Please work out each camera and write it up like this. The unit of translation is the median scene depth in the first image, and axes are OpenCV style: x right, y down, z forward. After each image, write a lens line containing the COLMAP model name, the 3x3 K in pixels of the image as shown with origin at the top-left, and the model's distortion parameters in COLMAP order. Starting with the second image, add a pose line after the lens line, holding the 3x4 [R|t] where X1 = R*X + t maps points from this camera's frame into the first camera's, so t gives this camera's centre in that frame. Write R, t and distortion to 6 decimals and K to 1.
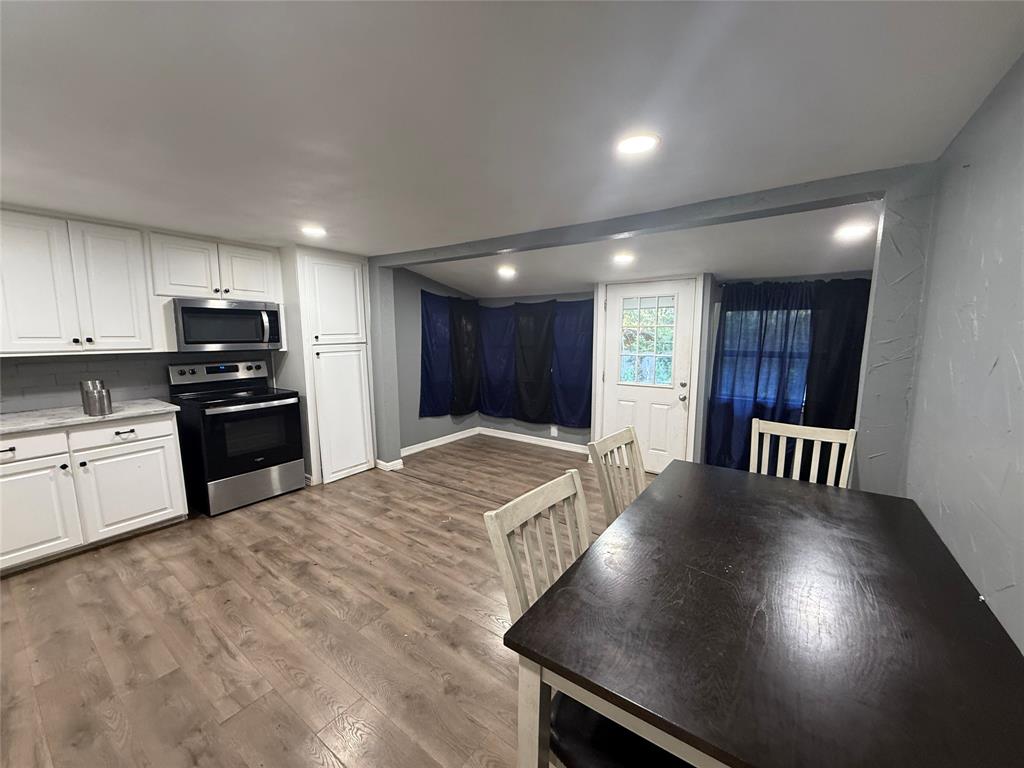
lens RADIAL K [[402.4, 0, 512.0], [0, 402.4, 384.0], [0, 0, 1]] dist [0.000161, -0.000030]
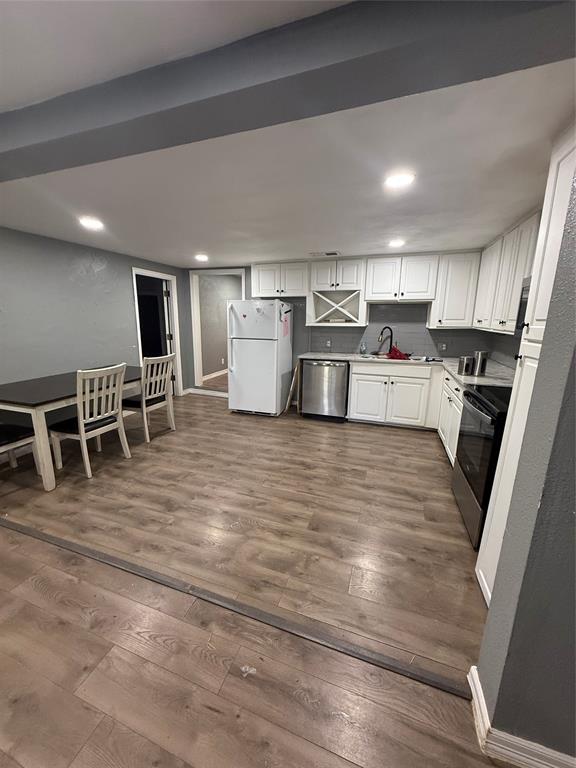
lens RADIAL K [[301.8, 0, 288.0], [0, 301.8, 384.0], [0, 0, 1]] dist [0.000161, -0.000030]
pose [[-0.957499, 0.053254, -0.283478, -0.111392], [-0.048445, 0.939154, 0.340064, -0.208382], [0.284339, 0.339344, -0.896659, 1.657773]]
